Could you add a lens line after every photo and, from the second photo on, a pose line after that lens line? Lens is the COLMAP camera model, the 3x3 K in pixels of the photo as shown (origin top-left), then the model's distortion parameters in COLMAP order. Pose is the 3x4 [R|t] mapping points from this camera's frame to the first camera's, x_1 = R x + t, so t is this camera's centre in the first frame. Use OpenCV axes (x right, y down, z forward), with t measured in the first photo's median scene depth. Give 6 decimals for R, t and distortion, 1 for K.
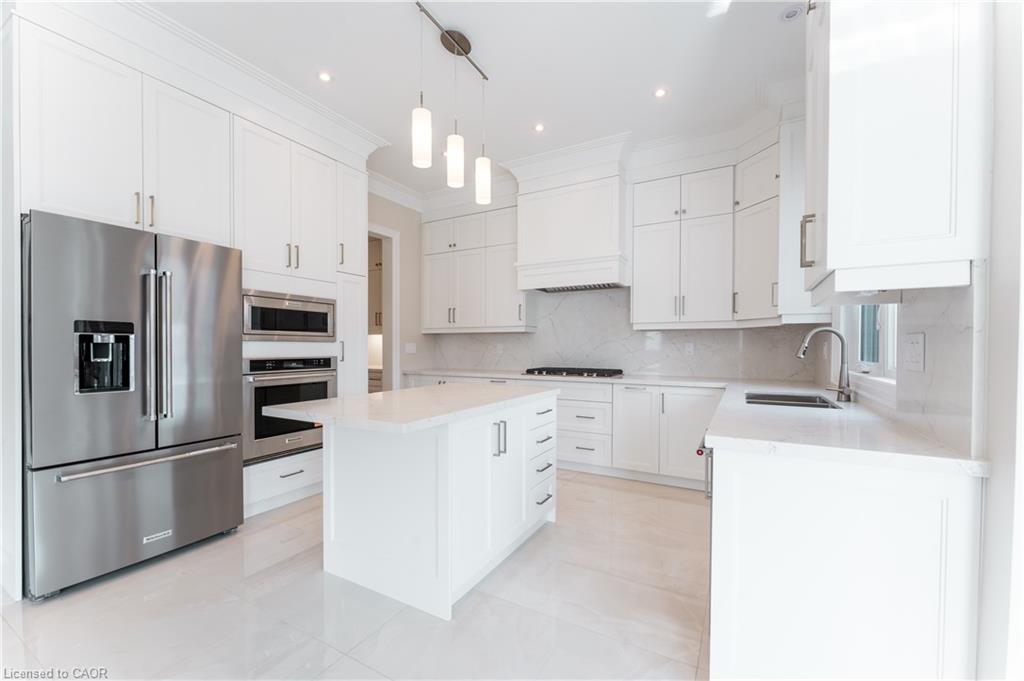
lens RADIAL K [[413.9, 0, 513.8], [0, 413.9, 352.0], [0, 0, 1]] dist [-0.000903, 0.000057]
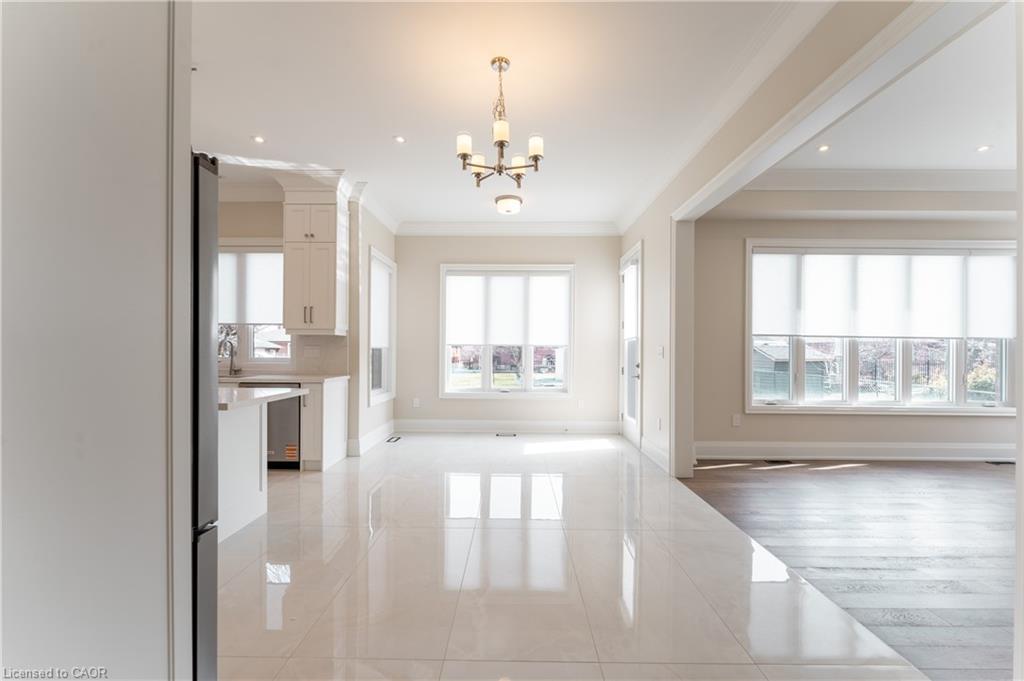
lens RADIAL K [[413.9, 0, 513.8], [0, 413.9, 352.0], [0, 0, 1]] dist [-0.000903, 0.000057]
pose [[-0.490749, -0.004494, 0.871289, -1.054636], [0.005846, 0.999947, 0.008450, -0.005480], [-0.871281, 0.009240, -0.490697, 0.471234]]
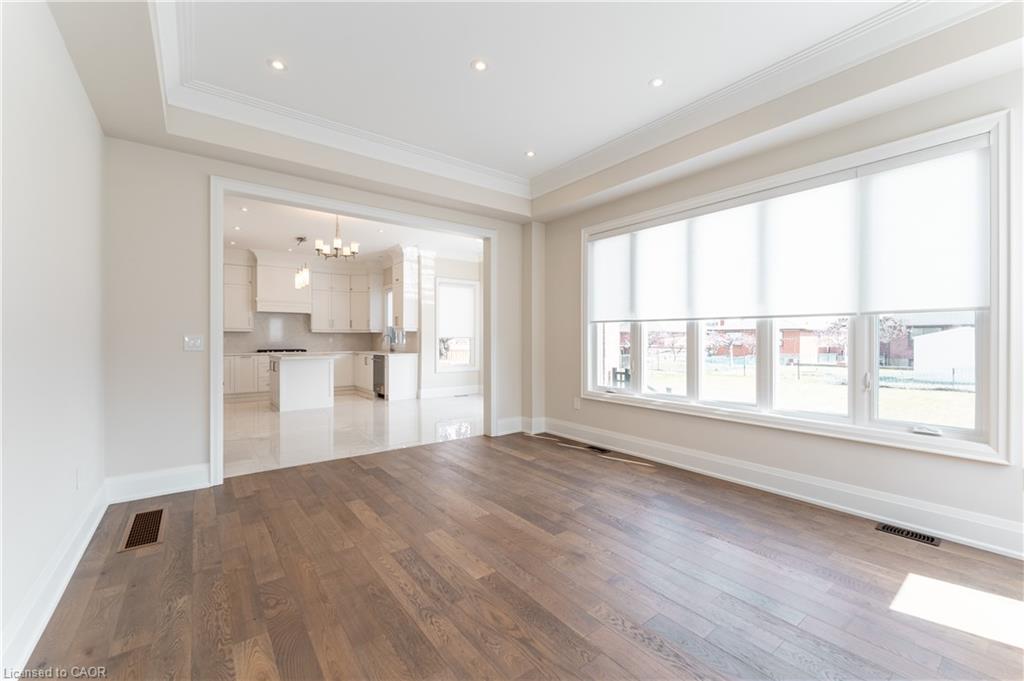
lens RADIAL K [[417.2, 0, 516.1], [0, 417.2, 340.5], [0, 0, 1]] dist [-0.000081, 0.000036]
pose [[0.389647, -0.002415, 0.920961, -1.608846], [0.011872, 0.999927, -0.002401, 0.016463], [-0.920888, 0.011869, 0.389647, -1.124408]]
